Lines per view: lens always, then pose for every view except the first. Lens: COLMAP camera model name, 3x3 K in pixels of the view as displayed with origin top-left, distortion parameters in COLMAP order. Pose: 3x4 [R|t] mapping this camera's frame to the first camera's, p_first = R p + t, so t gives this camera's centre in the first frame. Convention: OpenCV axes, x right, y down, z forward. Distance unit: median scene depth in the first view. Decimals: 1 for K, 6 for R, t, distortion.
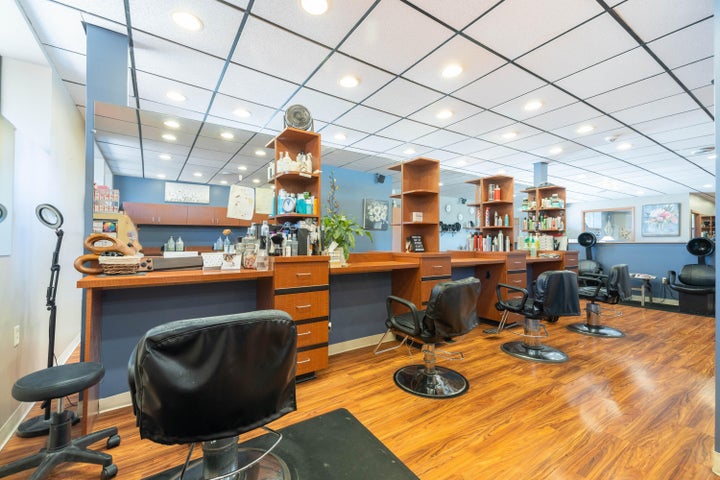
lens RADIAL K [[310.9, 0, 359.0], [0, 310.9, 241.7], [0, 0, 1]] dist [0.035974, 0.000345]
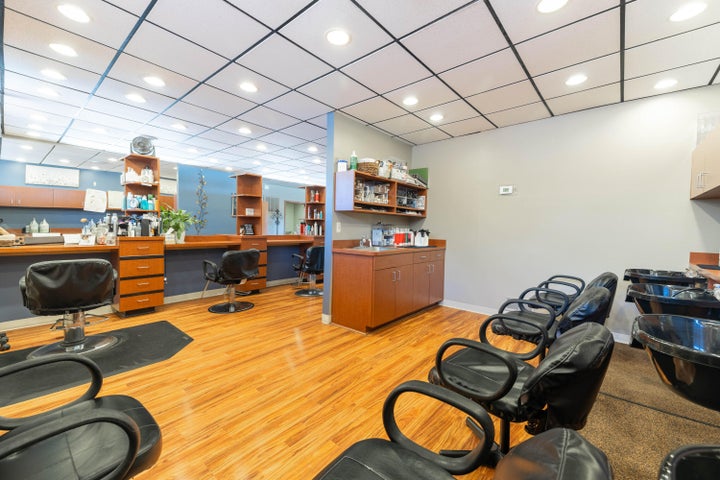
lens RADIAL K [[287.0, 0, 370.0], [0, 287.0, 241.9], [0, 0, 1]] dist [-0.008097, -0.001610]
pose [[0.943734, 0.001840, 0.330701, 0.399044], [-0.019505, 0.998553, 0.050106, -0.021278], [-0.330130, -0.053738, 0.942405, -0.703852]]
